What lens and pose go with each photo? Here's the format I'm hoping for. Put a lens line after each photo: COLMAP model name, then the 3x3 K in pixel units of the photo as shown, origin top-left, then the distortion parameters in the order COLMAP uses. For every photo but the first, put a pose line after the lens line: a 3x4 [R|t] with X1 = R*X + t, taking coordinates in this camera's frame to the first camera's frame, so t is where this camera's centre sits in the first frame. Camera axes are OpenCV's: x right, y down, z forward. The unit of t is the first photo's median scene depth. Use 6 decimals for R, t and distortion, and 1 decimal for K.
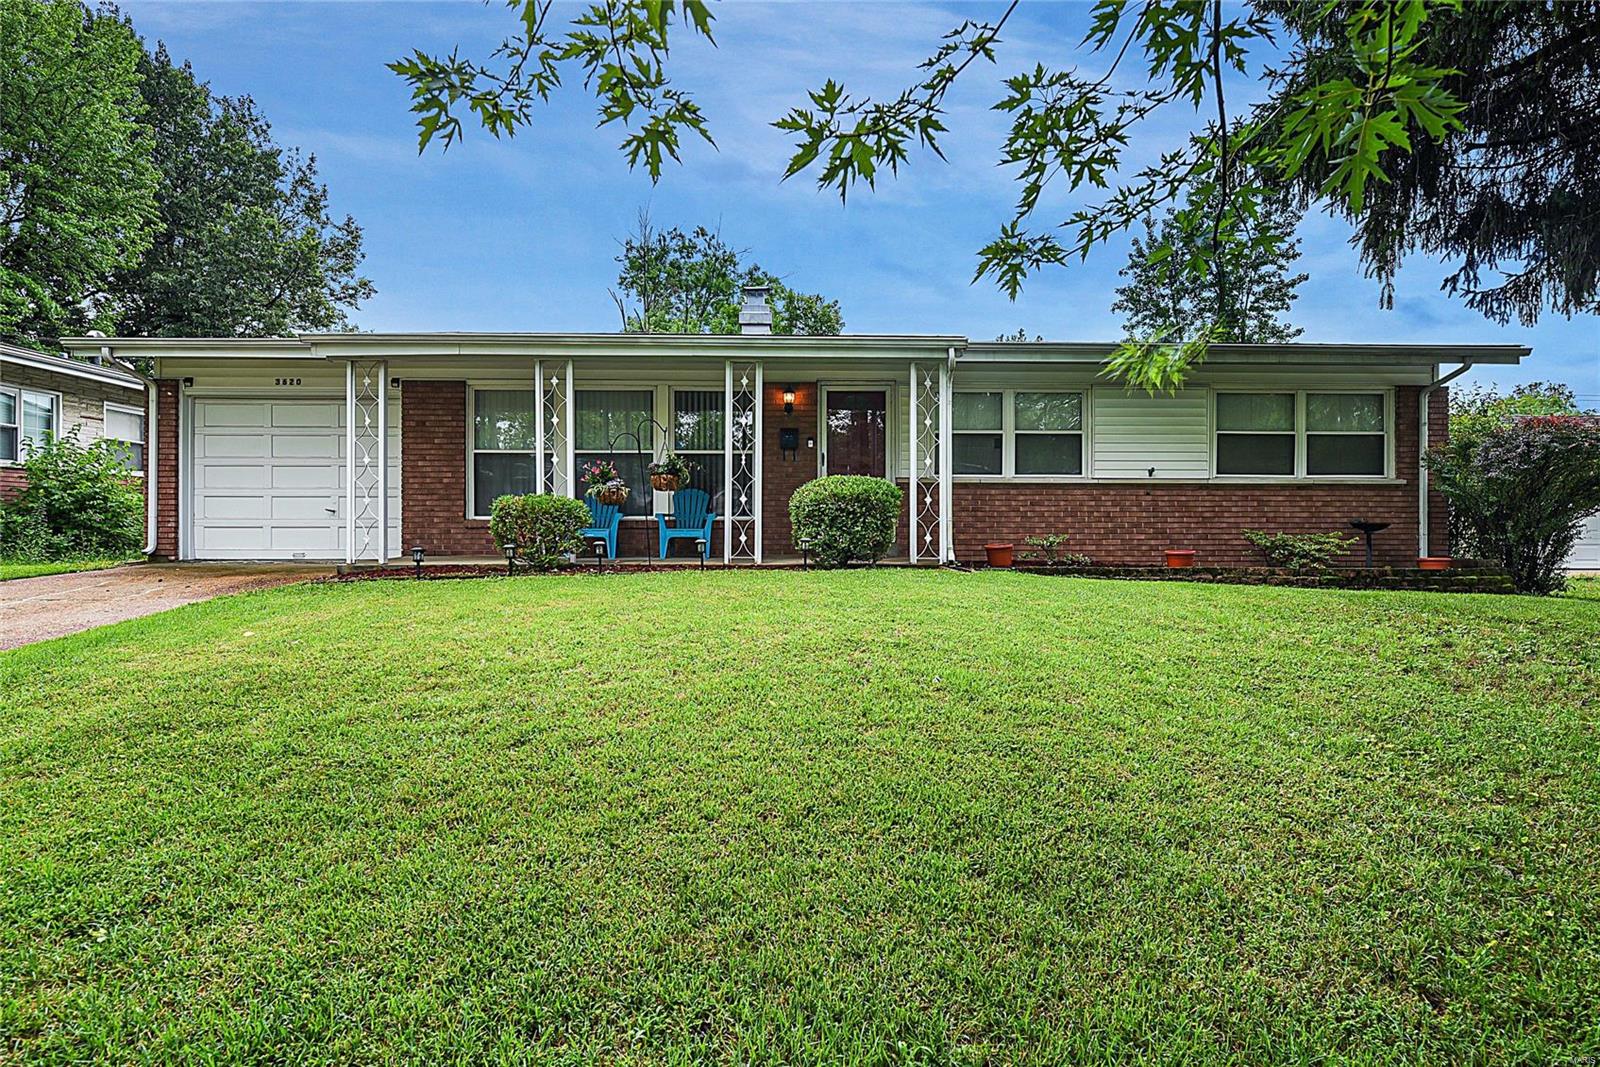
lens RADIAL K [[848.0, 0, 799.7], [0, 848.0, 536.5], [0, 0, 1]] dist [0.001274, 0.000105]
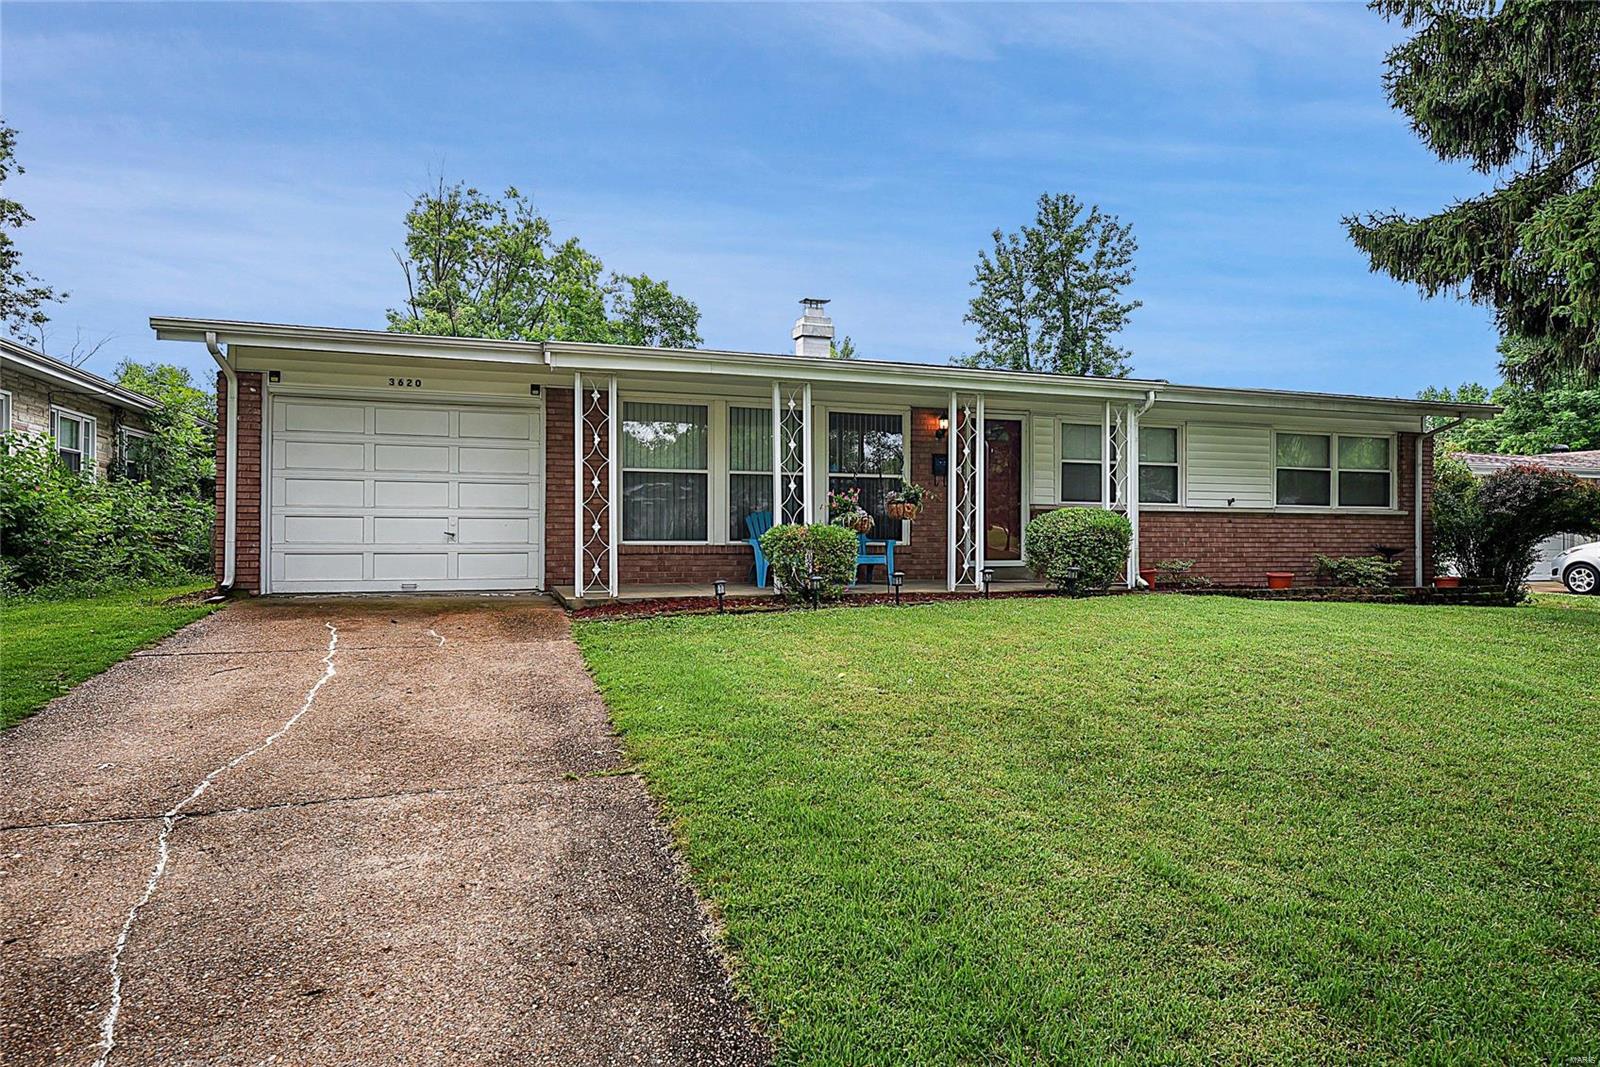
lens RADIAL K [[971.2, 0, 801.7], [0, 971.2, 534.6], [0, 0, 1]] dist [0.017532, -0.001028]
pose [[0.952110, 0.003164, 0.305741, -0.513813], [0.000491, 0.999929, -0.011878, -0.018129], [-0.305757, 0.011459, 0.952041, -0.046845]]
